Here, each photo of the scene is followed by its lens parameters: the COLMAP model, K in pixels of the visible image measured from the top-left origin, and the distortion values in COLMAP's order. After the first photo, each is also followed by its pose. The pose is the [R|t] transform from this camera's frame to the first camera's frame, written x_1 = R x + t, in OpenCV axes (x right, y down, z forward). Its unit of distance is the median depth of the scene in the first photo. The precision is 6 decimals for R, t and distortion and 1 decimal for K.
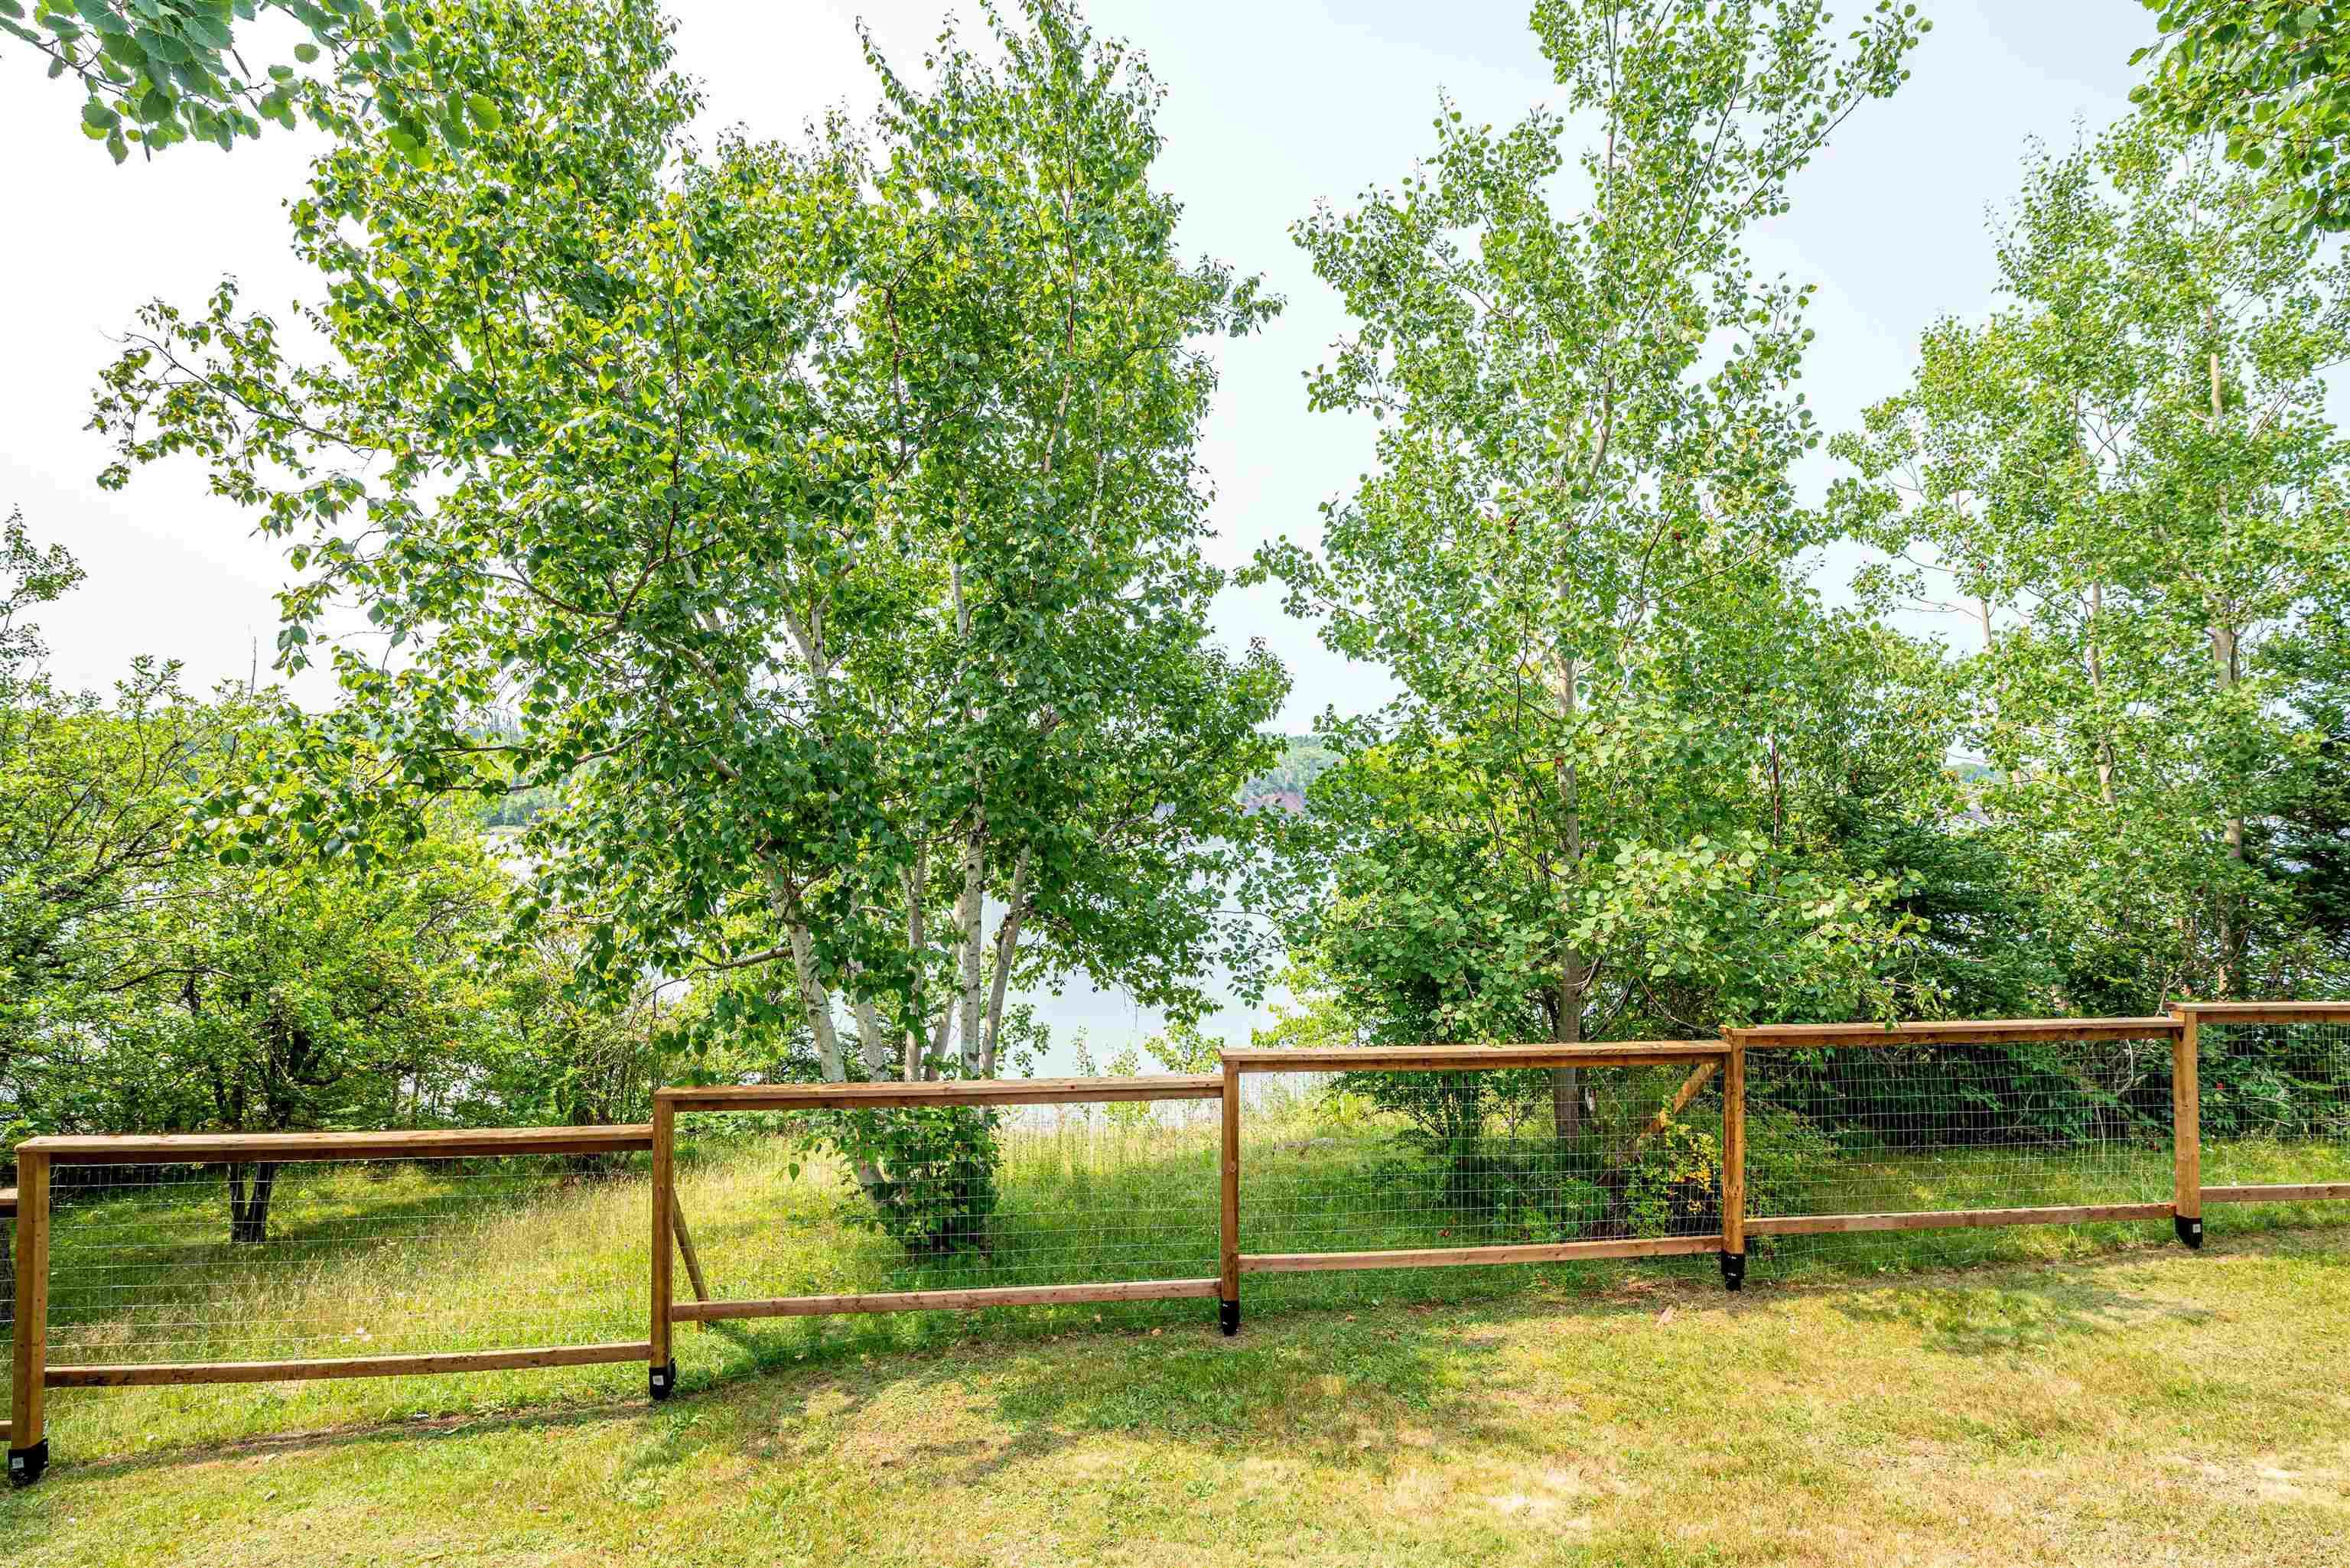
lens RADIAL K [[1154.9, 0, 1175.0], [0, 1154.9, 784.0], [0, 0, 1]] dist [0.001399, 0.000051]
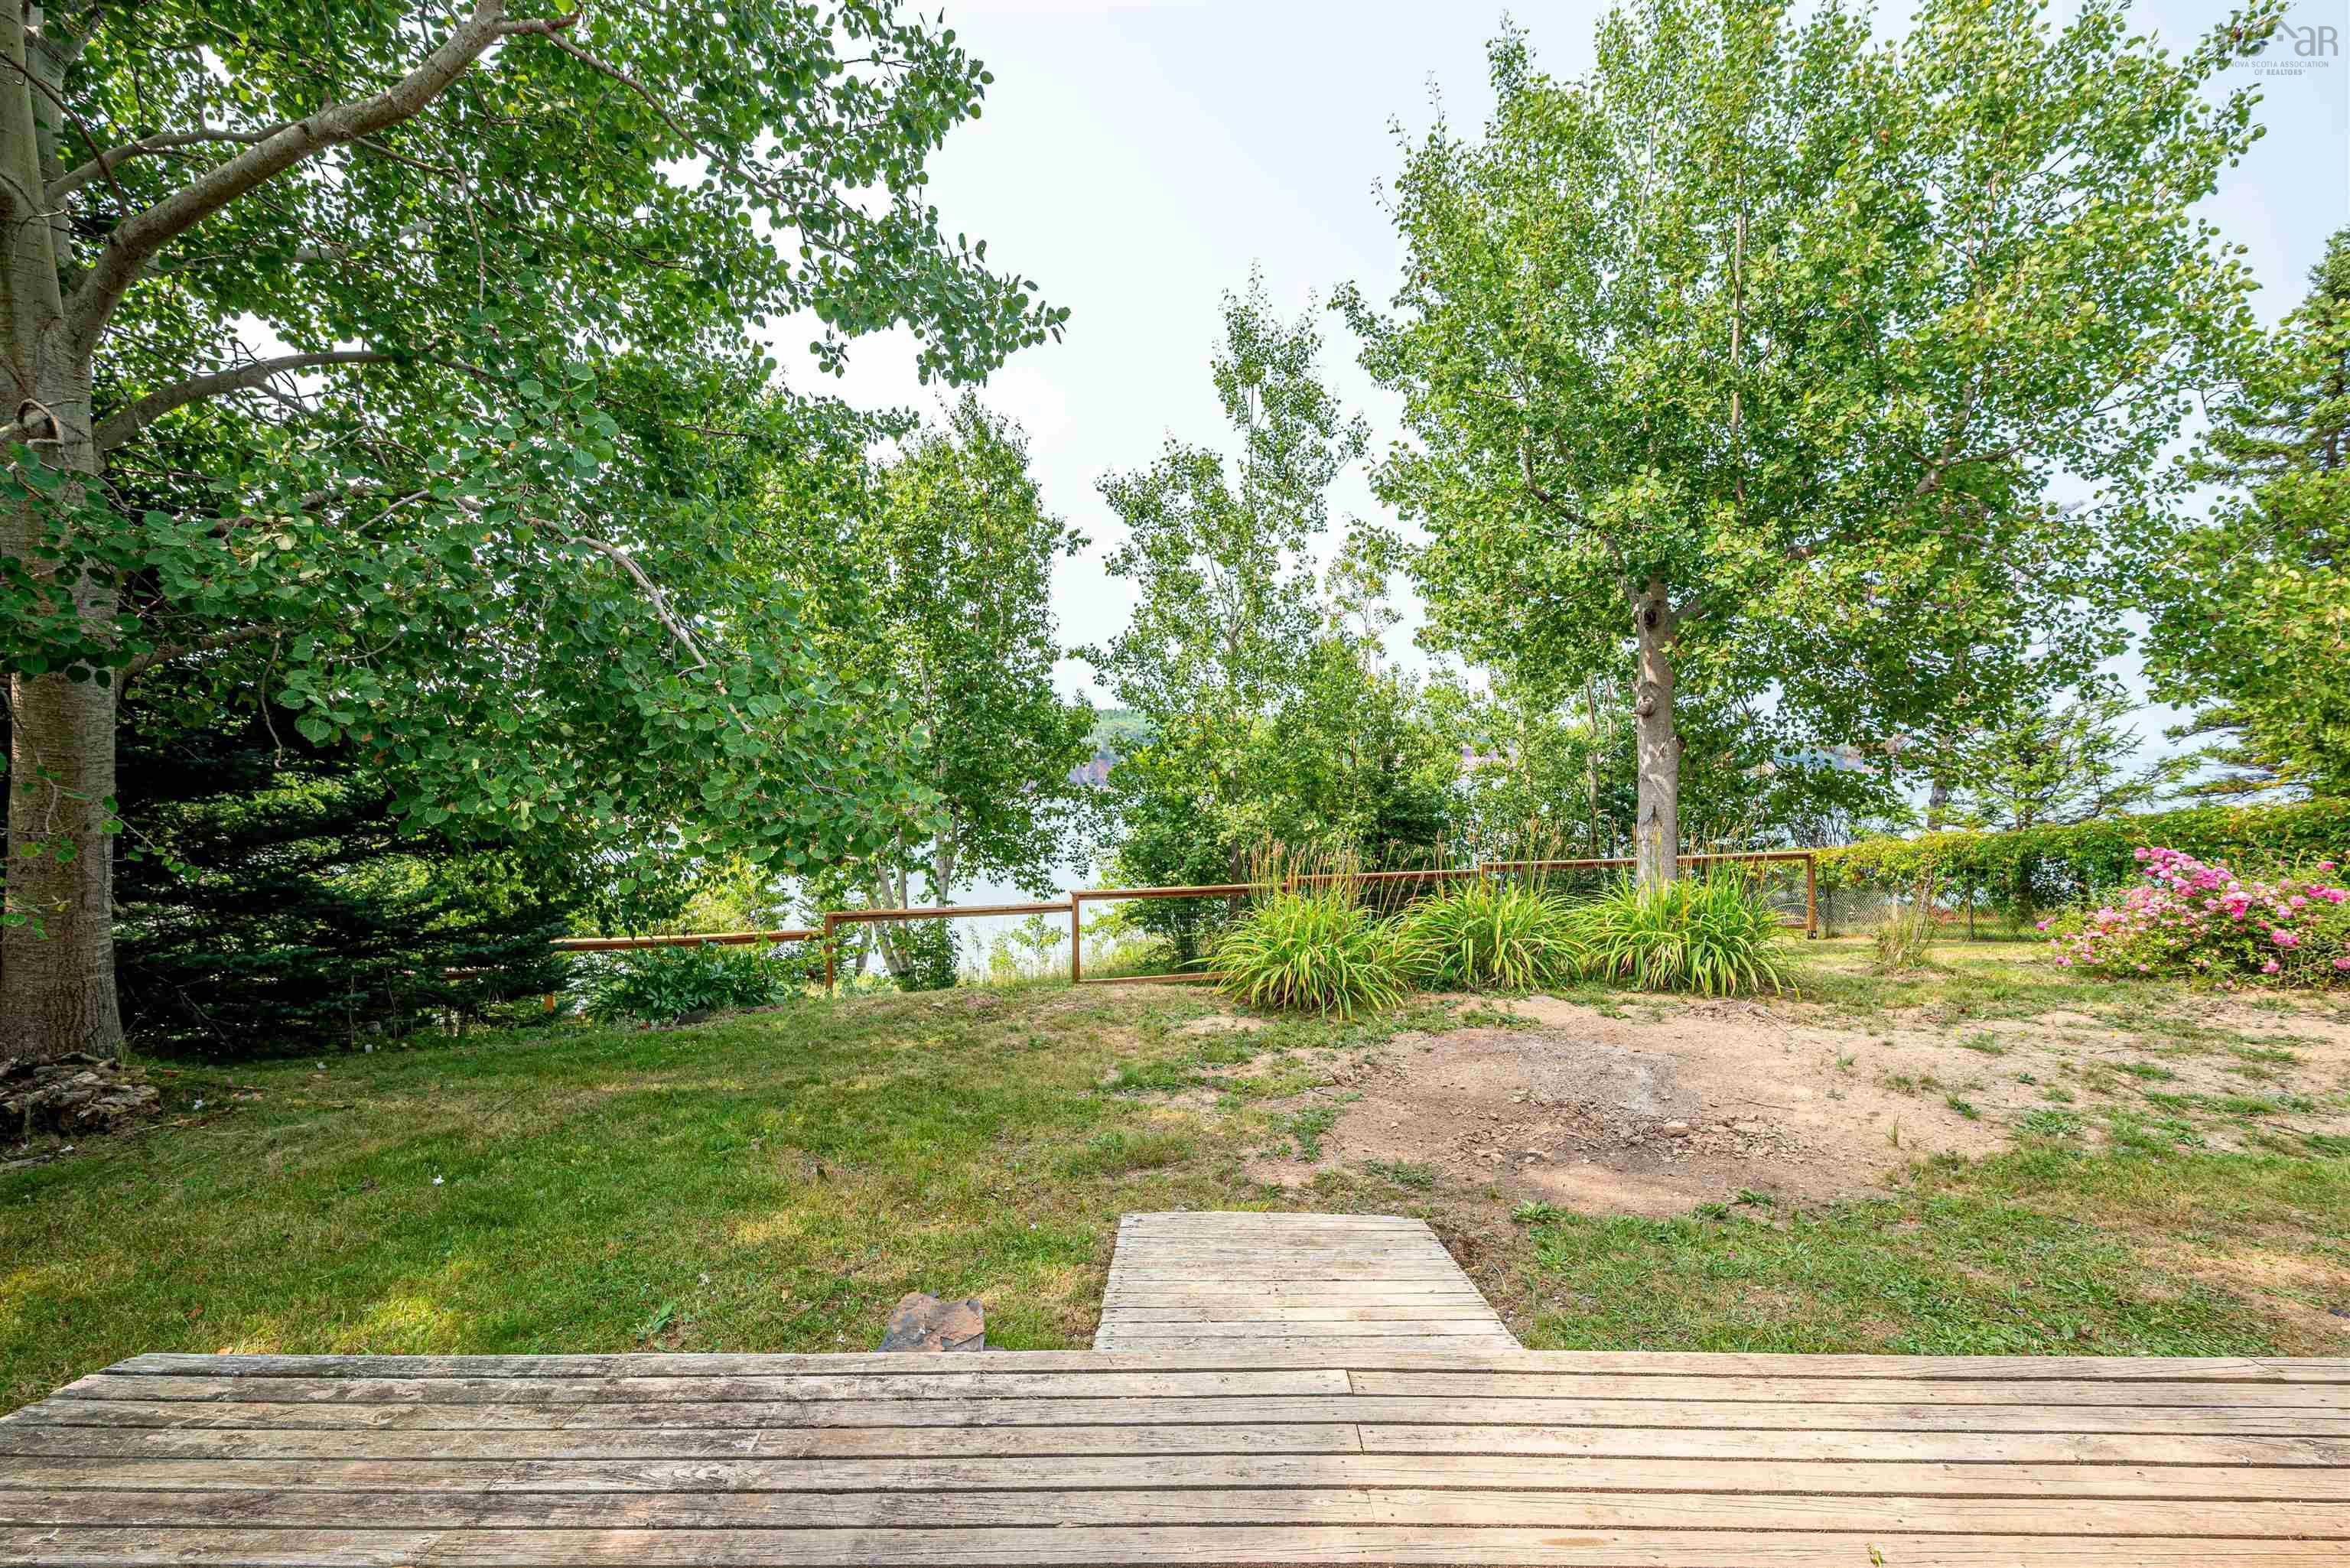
lens RADIAL K [[1051.8, 0, 1175.0], [0, 1051.8, 784.0], [0, 0, 1]] dist [0.000804, 0.000271]
pose [[0.985302, -0.020006, 0.169644, -0.077313], [0.014235, 0.999280, 0.035166, -0.038610], [-0.170225, -0.032235, 0.984878, -0.781977]]
